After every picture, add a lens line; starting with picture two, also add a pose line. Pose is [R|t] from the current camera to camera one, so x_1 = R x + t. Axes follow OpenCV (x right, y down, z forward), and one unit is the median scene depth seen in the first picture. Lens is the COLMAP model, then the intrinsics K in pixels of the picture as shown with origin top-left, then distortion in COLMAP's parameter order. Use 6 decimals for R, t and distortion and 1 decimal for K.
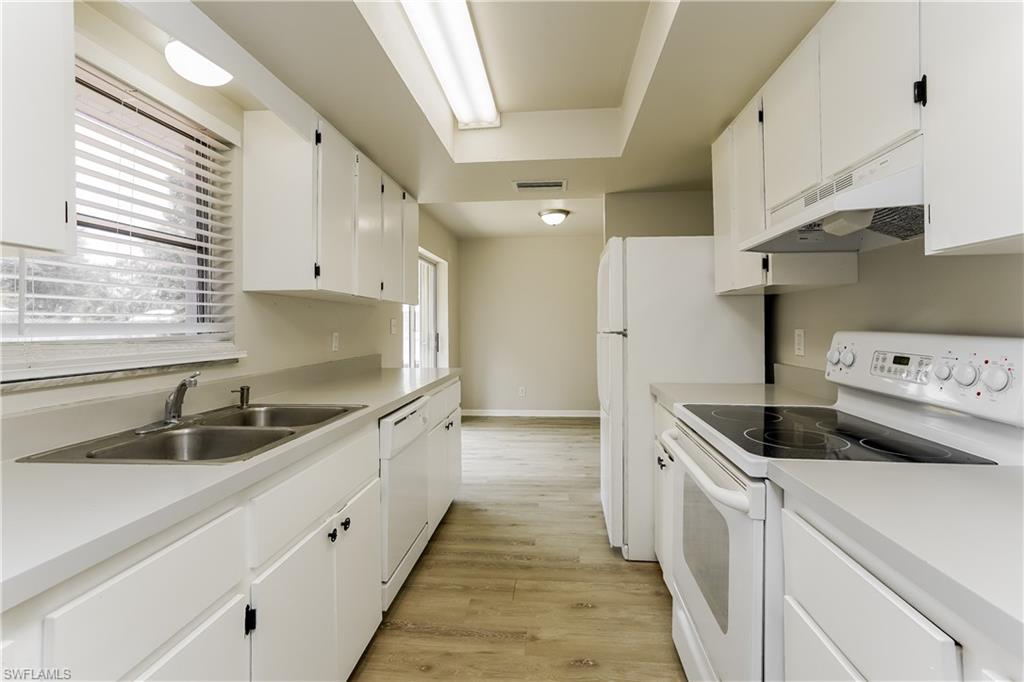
lens RADIAL K [[520.5, 0, 517.7], [0, 520.5, 344.1], [0, 0, 1]] dist [-0.002779, 0.000085]
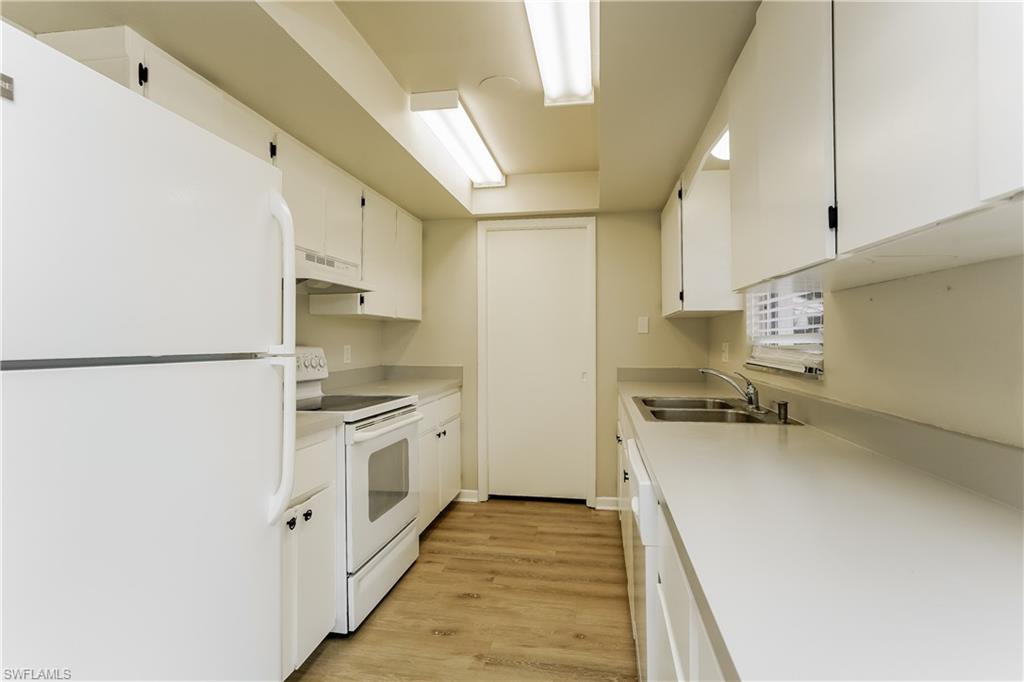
lens RADIAL K [[520.5, 0, 517.7], [0, 520.5, 344.1], [0, 0, 1]] dist [-0.002779, 0.000085]
pose [[-0.997020, 0.006484, 0.076865, -0.125615], [0.009761, 0.999056, 0.042333, -0.069488], [-0.076518, 0.042957, -0.996142, 2.027009]]
